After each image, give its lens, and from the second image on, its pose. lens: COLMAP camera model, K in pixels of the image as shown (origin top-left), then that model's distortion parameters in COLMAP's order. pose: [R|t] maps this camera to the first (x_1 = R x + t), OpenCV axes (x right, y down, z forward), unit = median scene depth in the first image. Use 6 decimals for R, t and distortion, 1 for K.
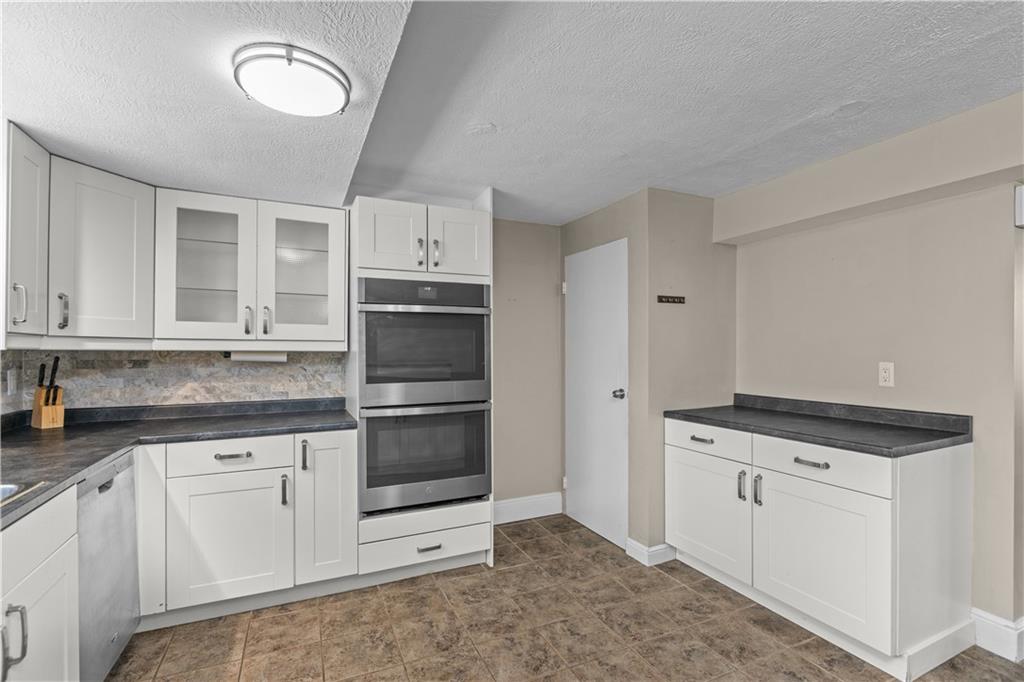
lens RADIAL K [[457.4, 0, 509.0], [0, 457.4, 348.5], [0, 0, 1]] dist [-0.004648, -0.000718]
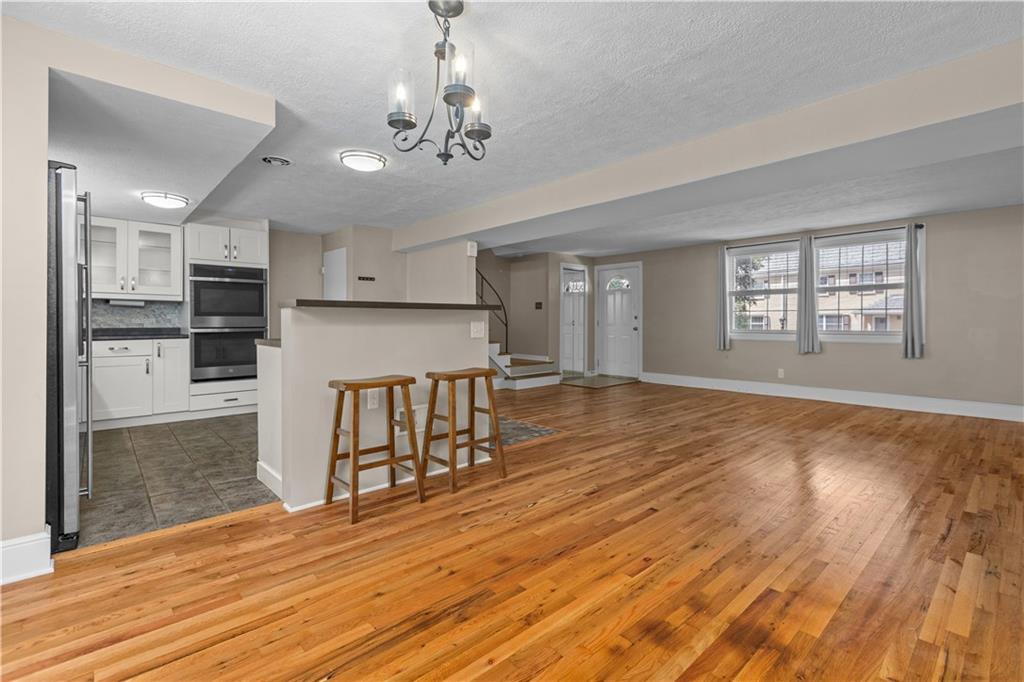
lens RADIAL K [[463.2, 0, 514.2], [0, 463.2, 320.0], [0, 0, 1]] dist [0.005759, 0.000359]
pose [[0.954347, 0.001299, 0.298697, 0.389556], [-0.000896, 0.999998, -0.001487, 0.087868], [-0.298699, 0.001152, 0.954347, -1.268371]]
